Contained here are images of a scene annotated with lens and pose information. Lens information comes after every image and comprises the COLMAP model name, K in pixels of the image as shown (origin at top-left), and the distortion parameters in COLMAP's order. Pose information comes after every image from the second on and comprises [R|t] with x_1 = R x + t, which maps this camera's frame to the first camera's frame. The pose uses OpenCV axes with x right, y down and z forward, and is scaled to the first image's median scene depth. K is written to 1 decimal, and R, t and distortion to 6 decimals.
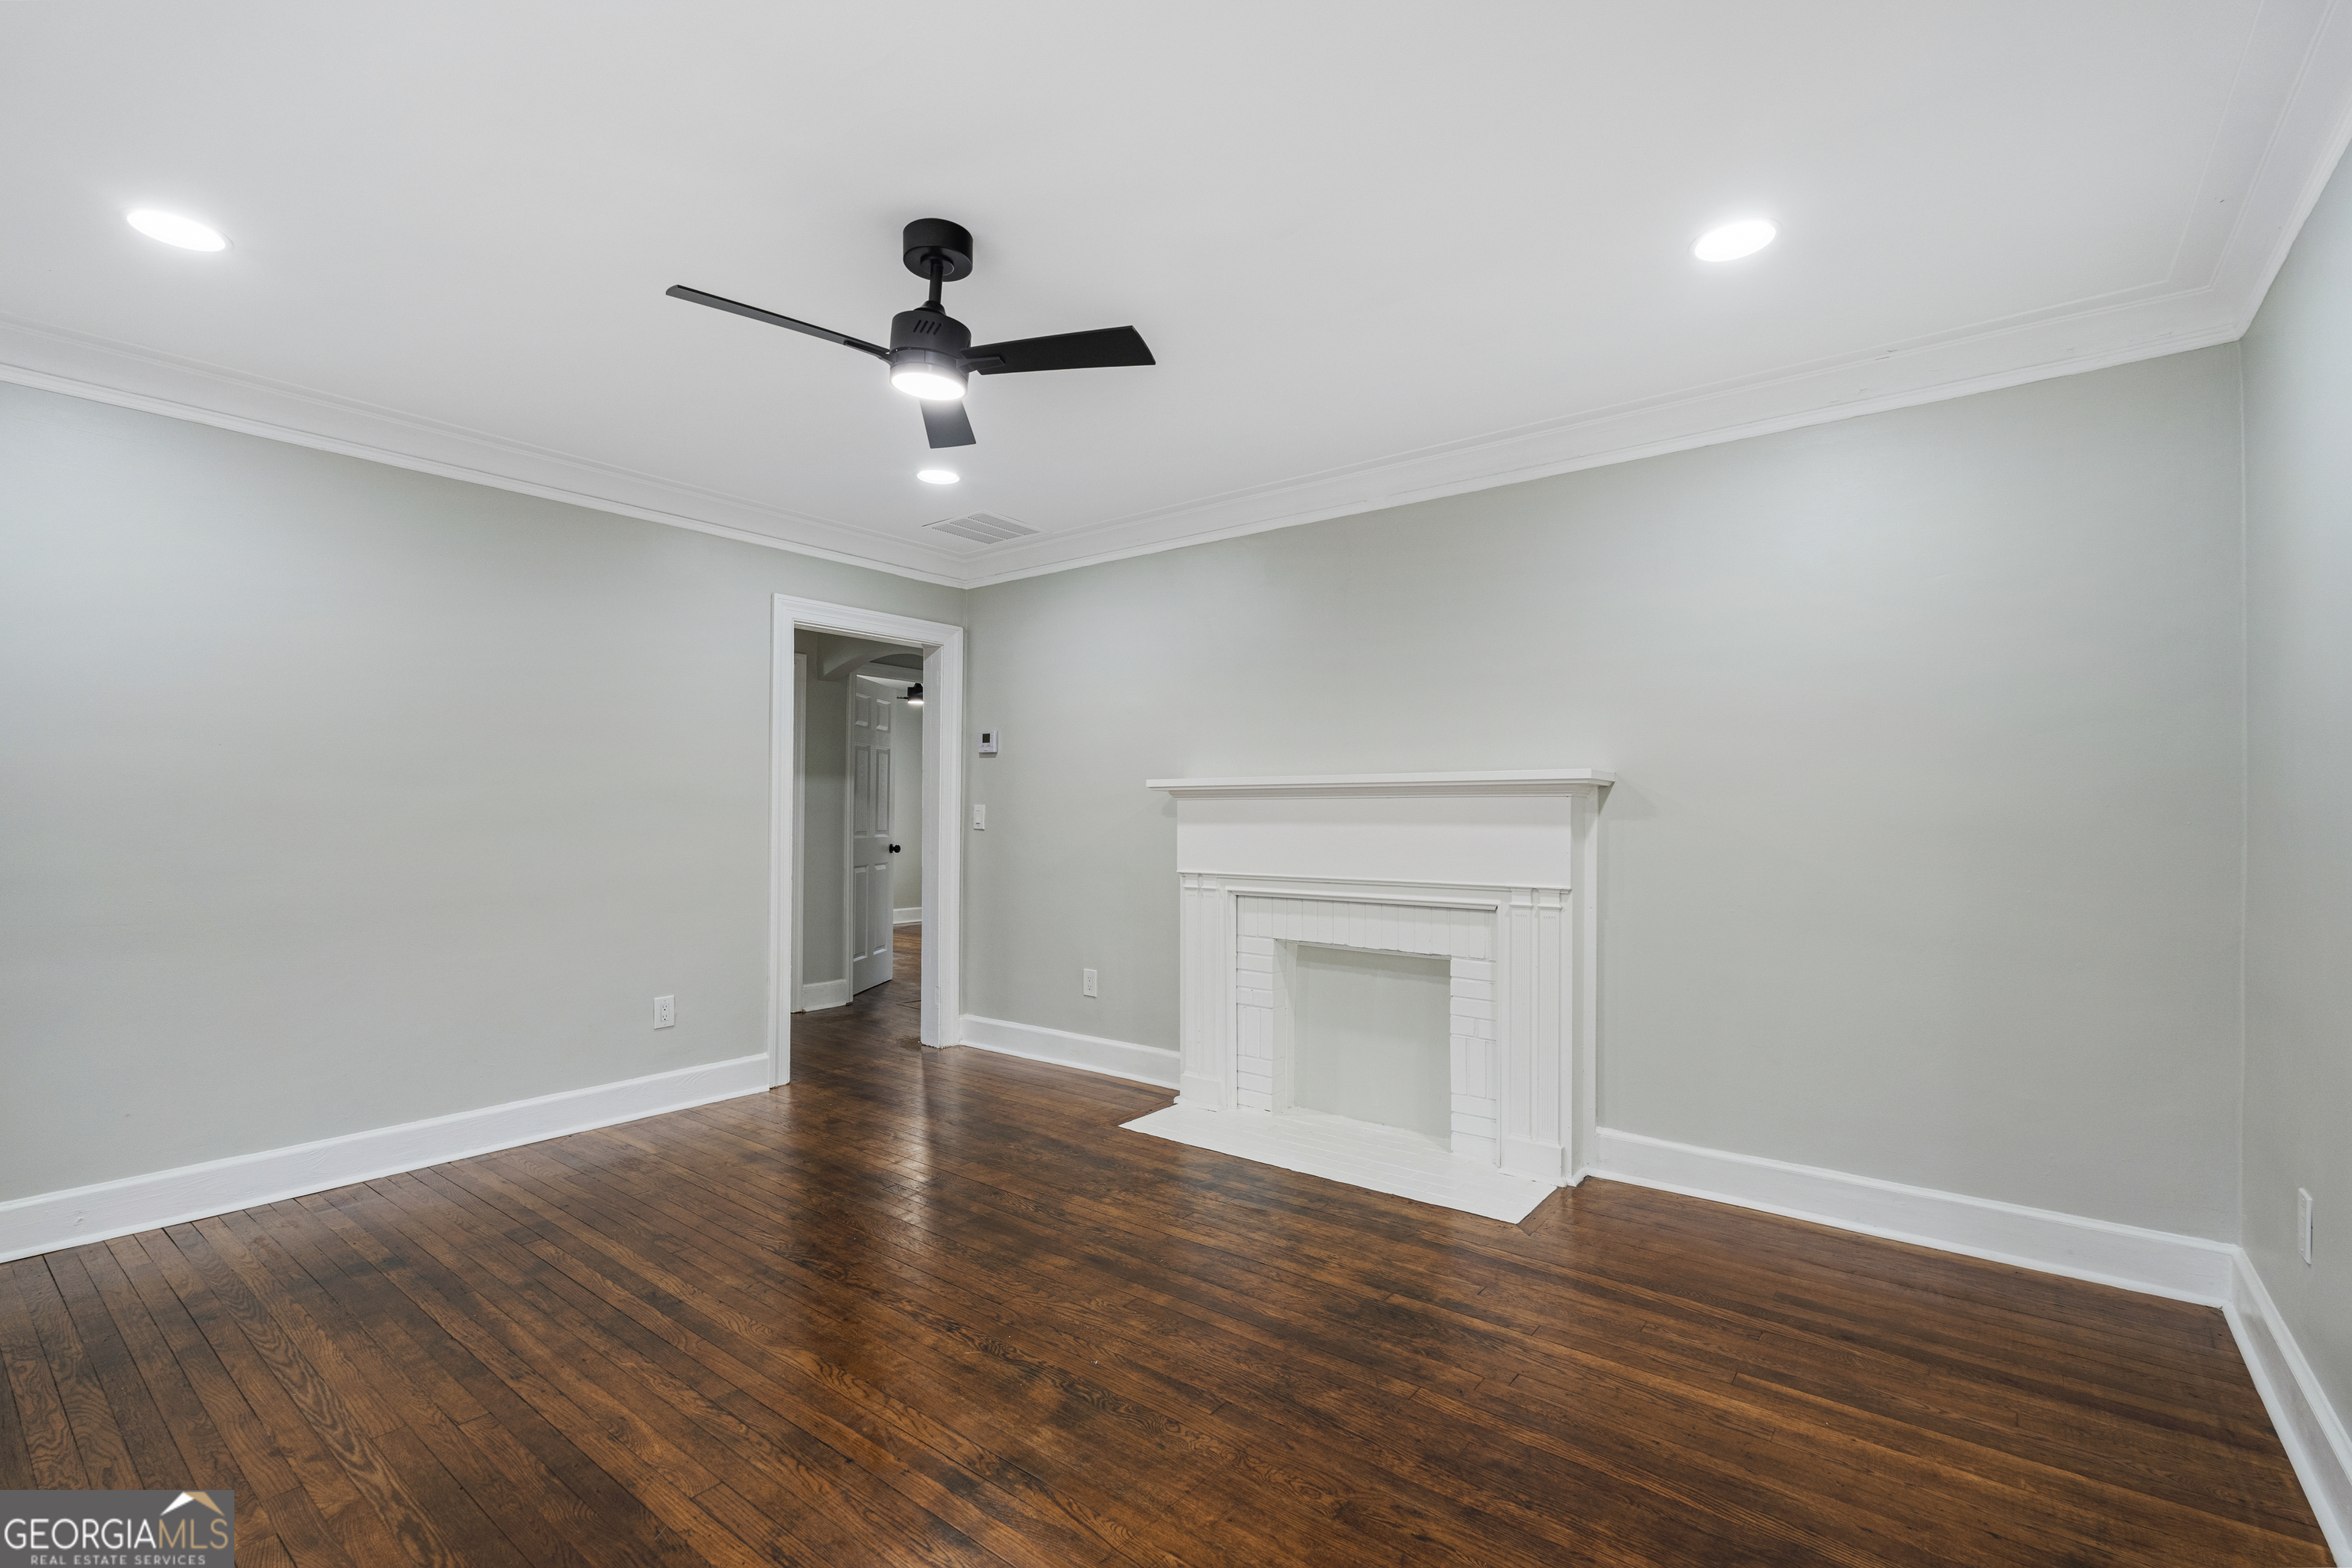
lens RADIAL K [[1042.7, 0, 1203.6], [0, 1042.7, 812.5], [0, 0, 1]] dist [-0.000611, -0.000891]
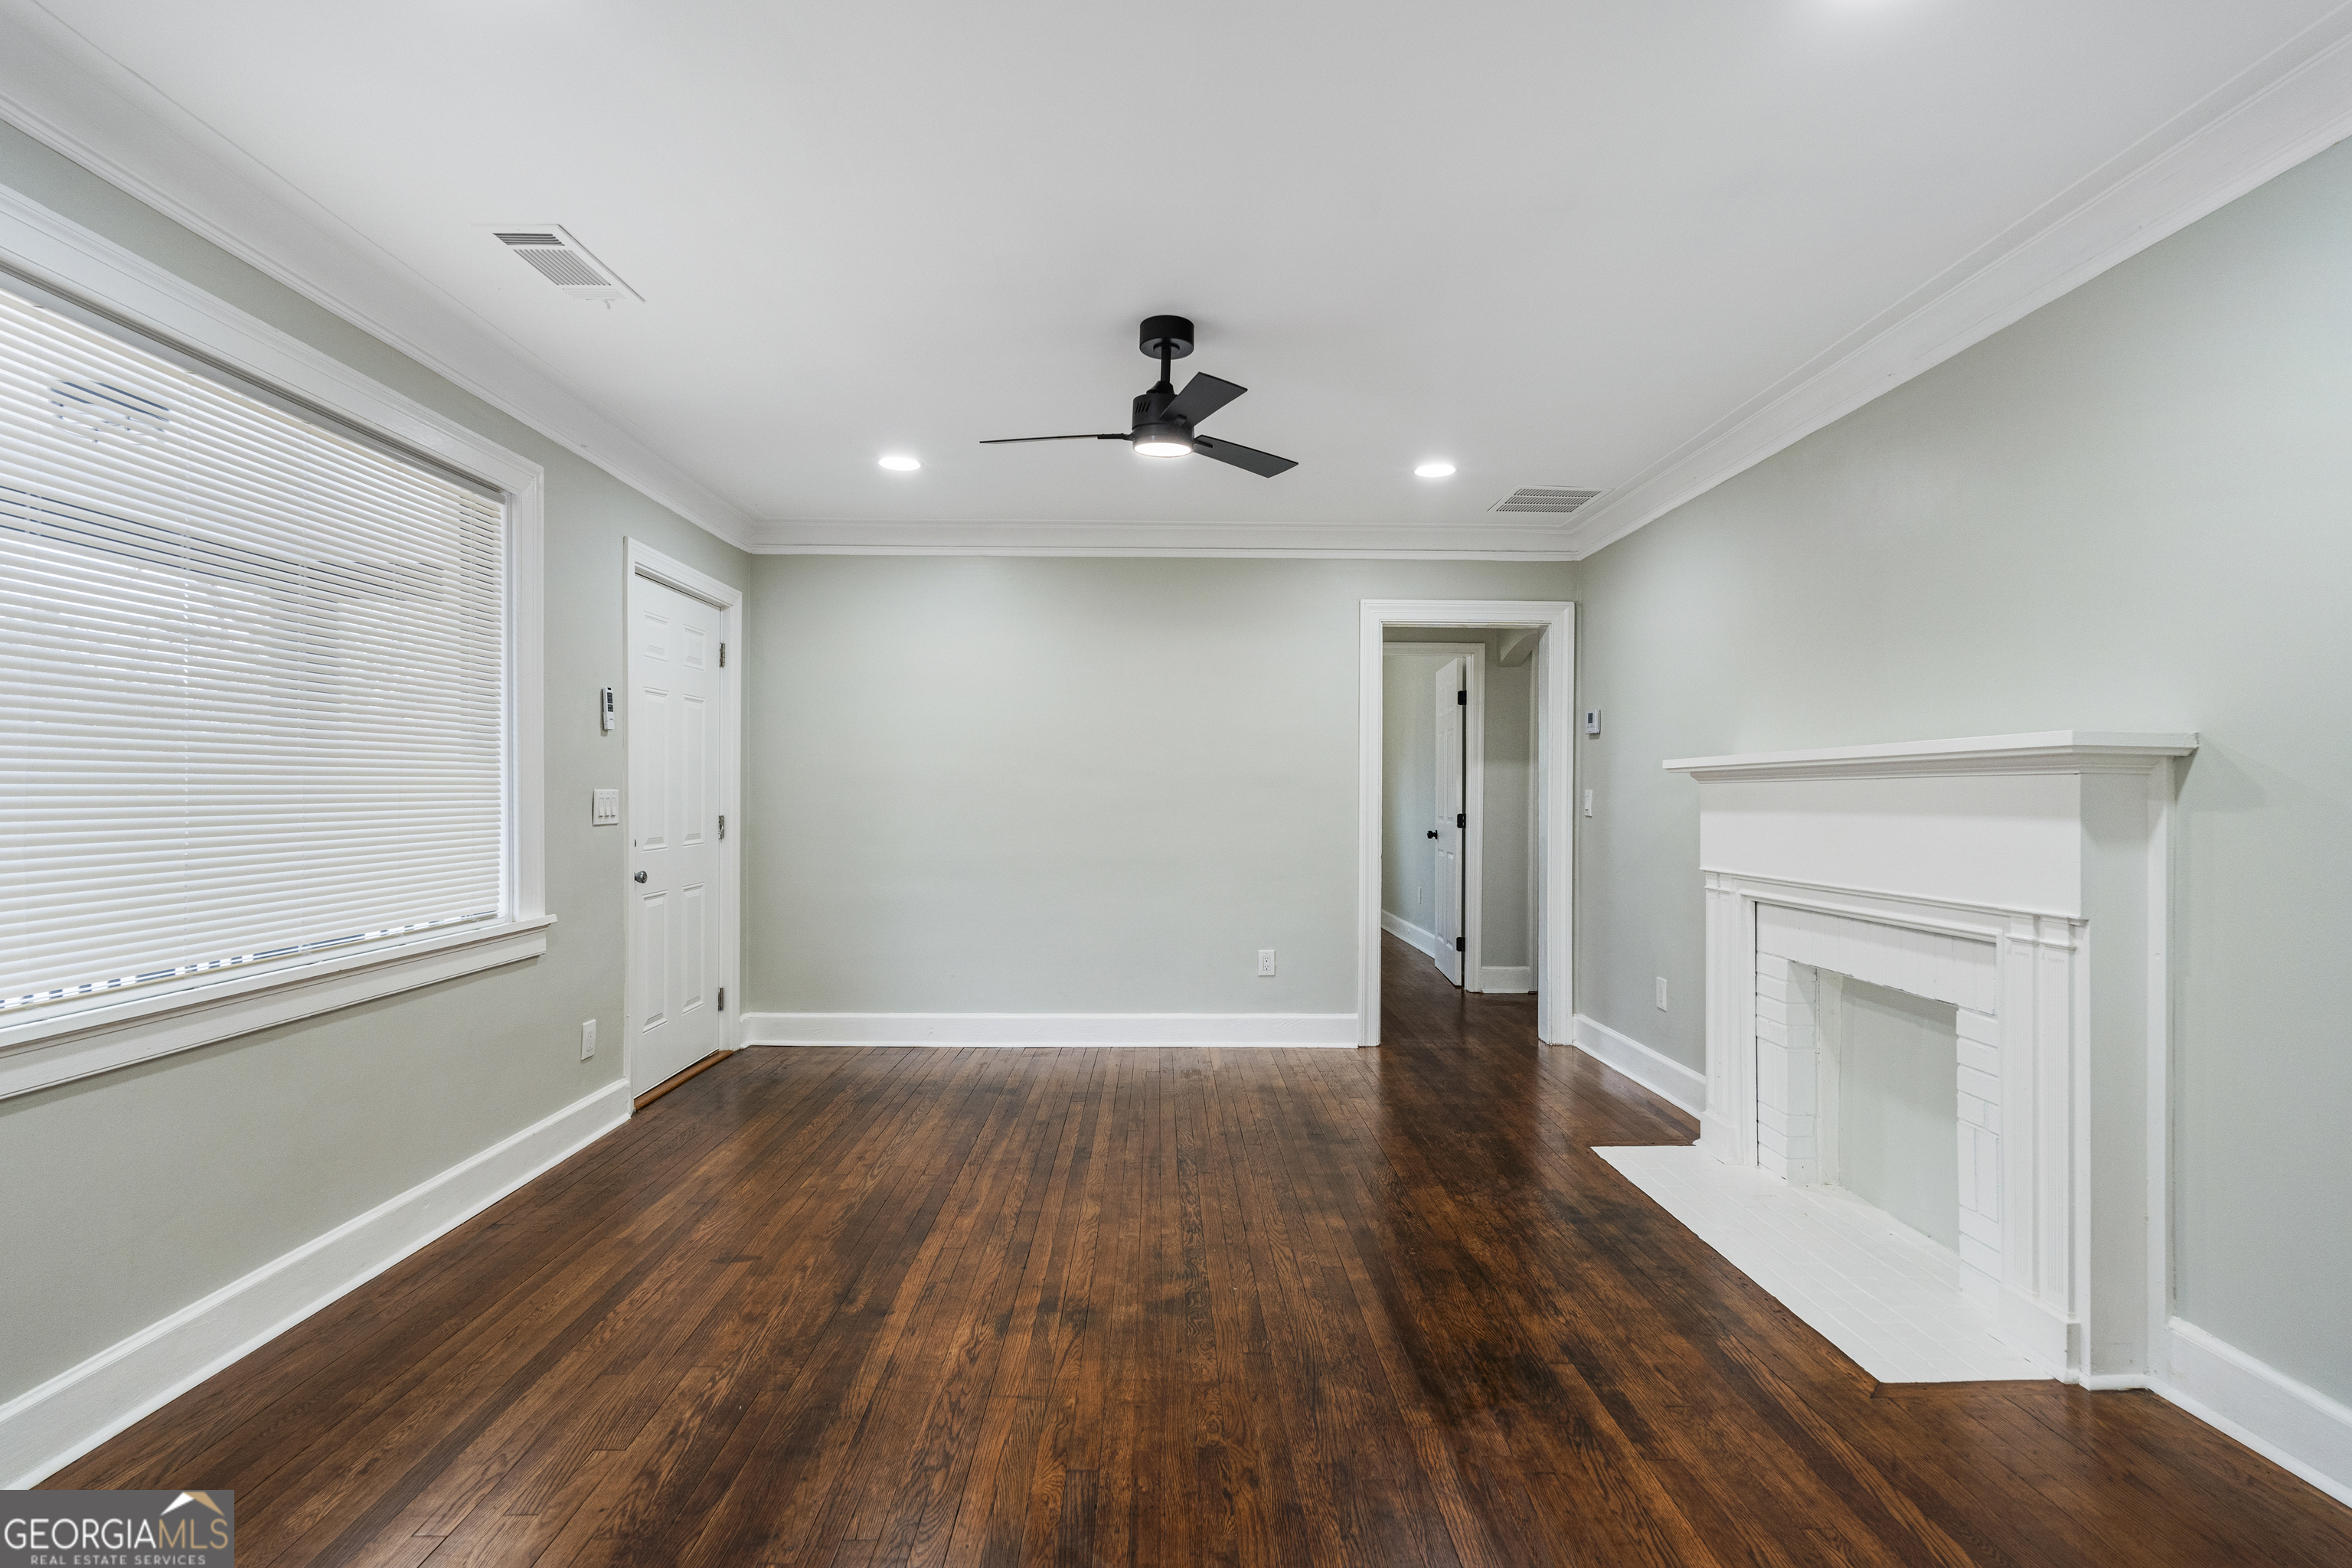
lens RADIAL K [[1134.0, 0, 1177.6], [0, 1134.0, 800.6], [0, 0, 1]] dist [-0.002831, 0.001380]
pose [[0.614551, 0.003220, -0.788870, 0.581207], [-0.002946, 0.999994, 0.001787, 0.001460], [0.788872, 0.001226, 0.614557, 0.145522]]
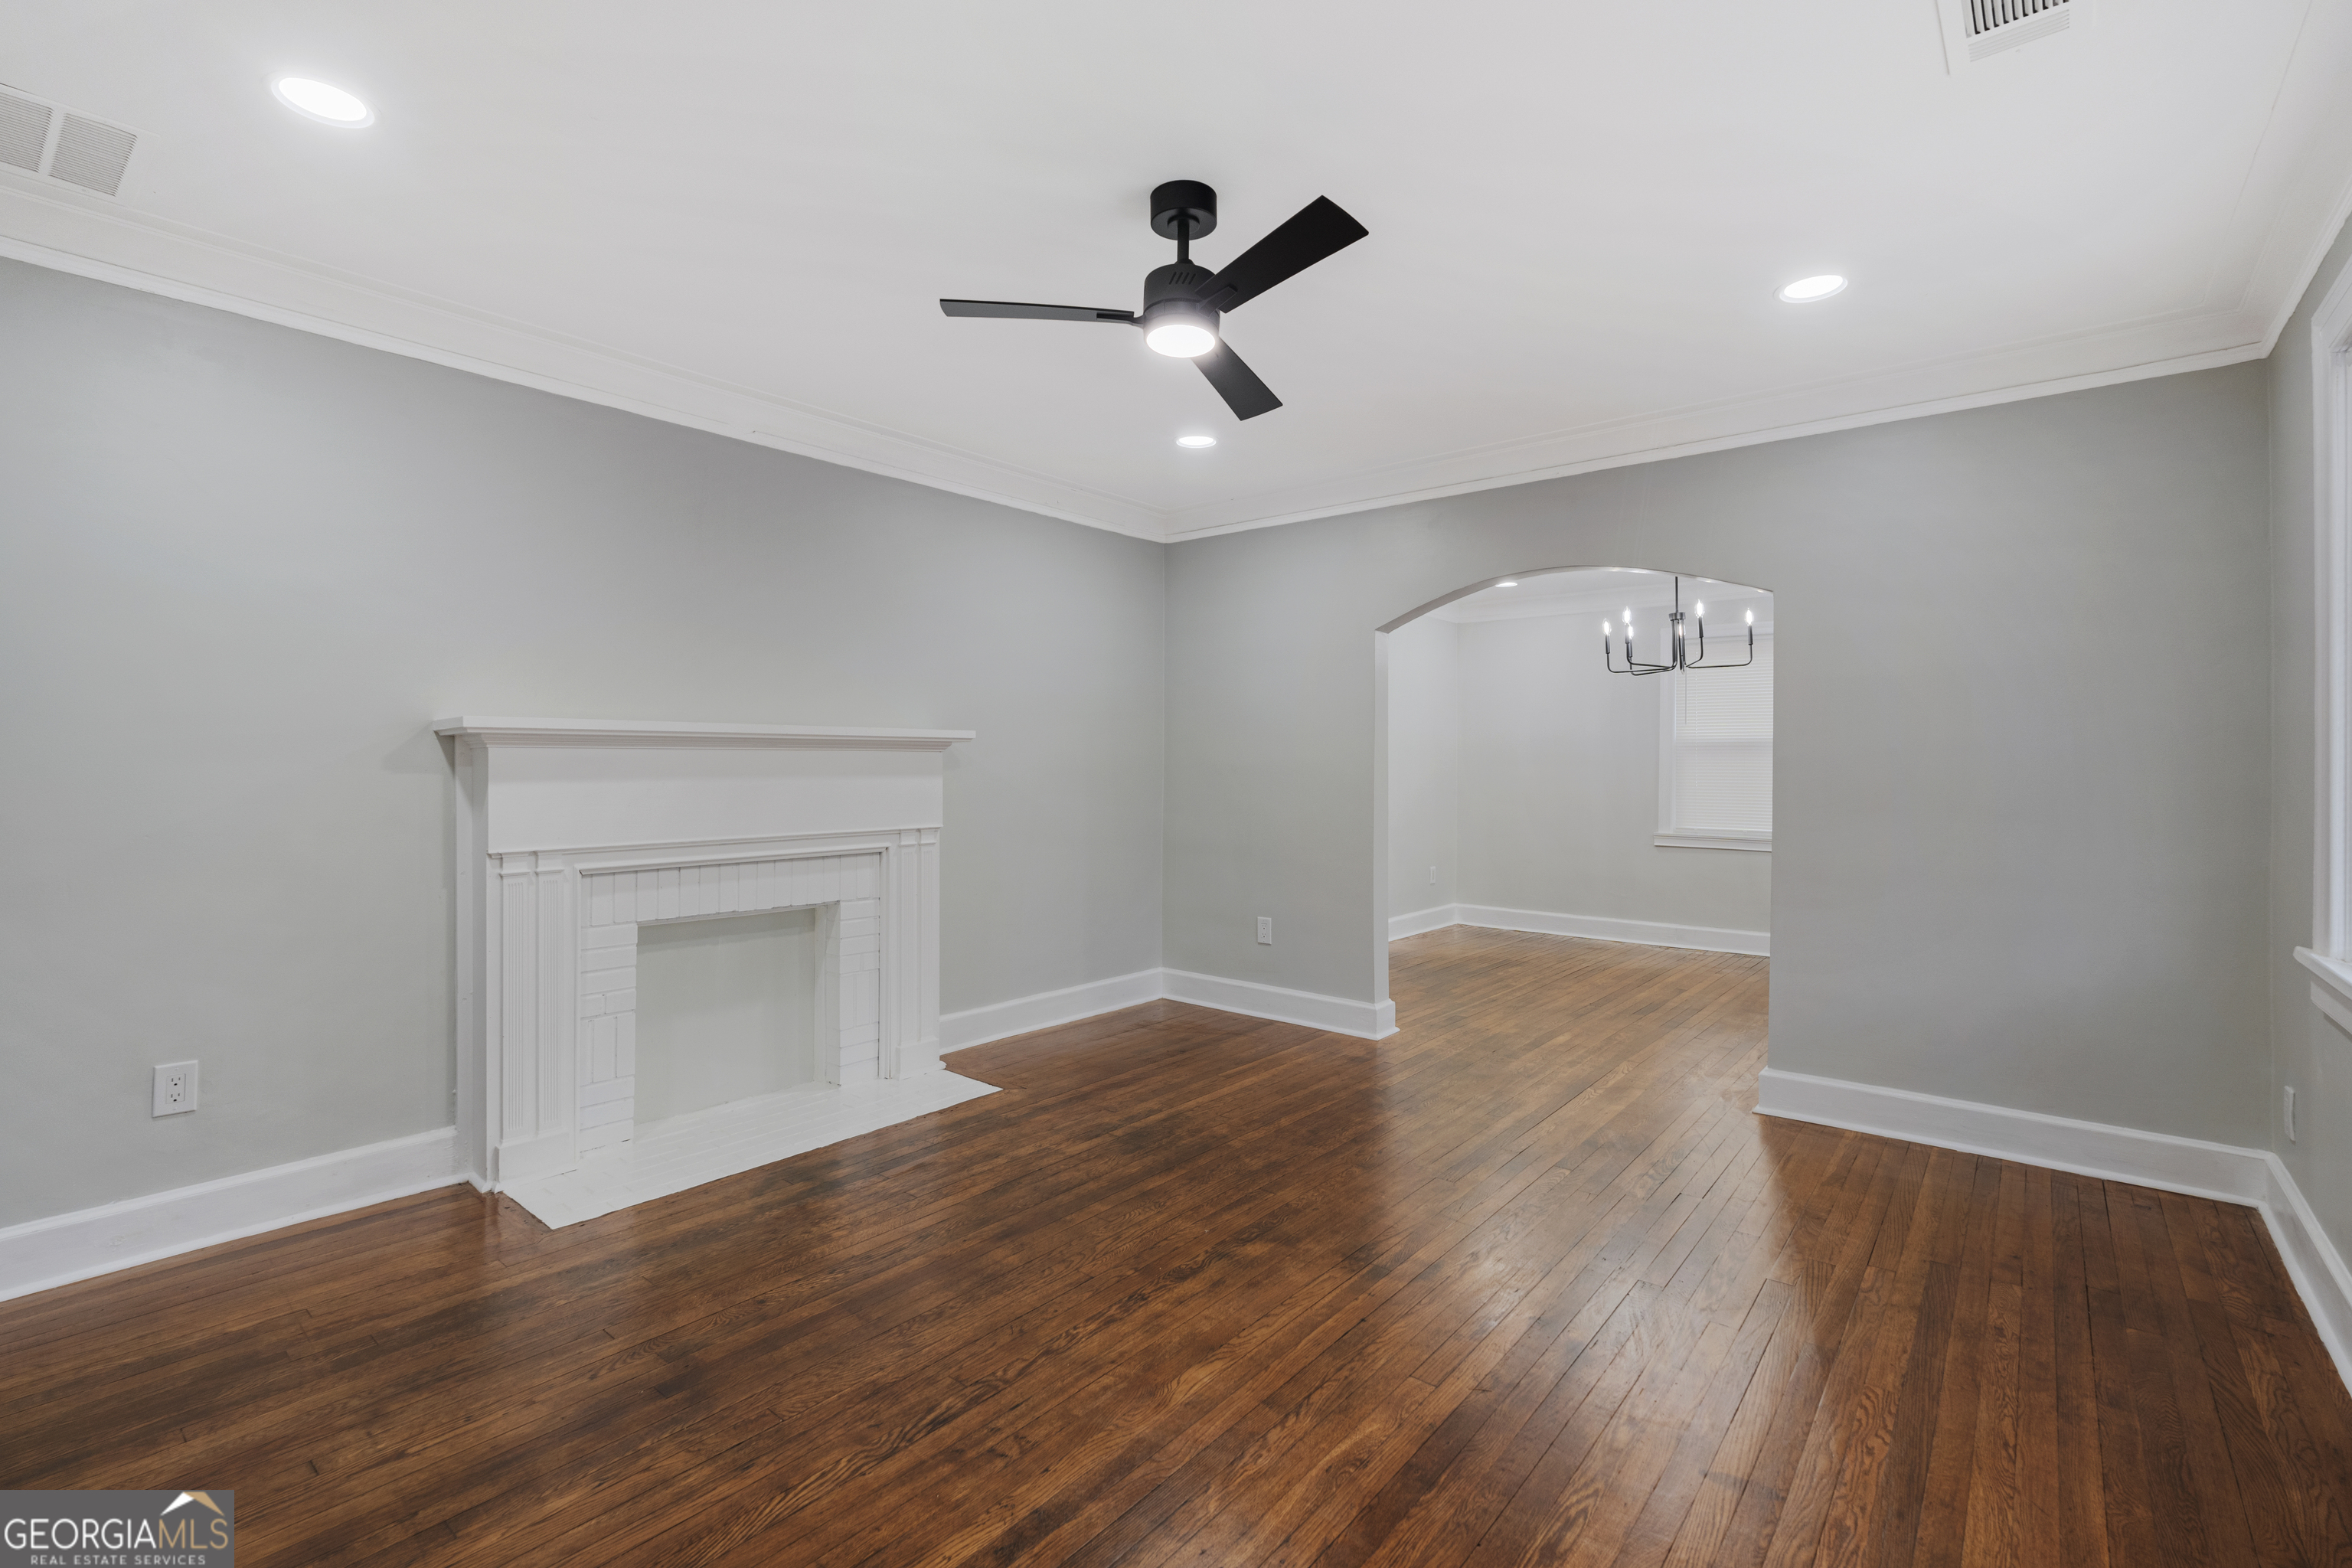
lens RADIAL K [[1042.7, 0, 1182.5], [0, 1042.7, 772.7], [0, 0, 1]] dist [-0.000611, -0.000891]
pose [[0.035854, -0.007964, 0.999325, -0.915609], [-0.002354, 0.999965, 0.008053, -0.002270], [-0.999354, -0.002641, 0.035834, 0.702709]]
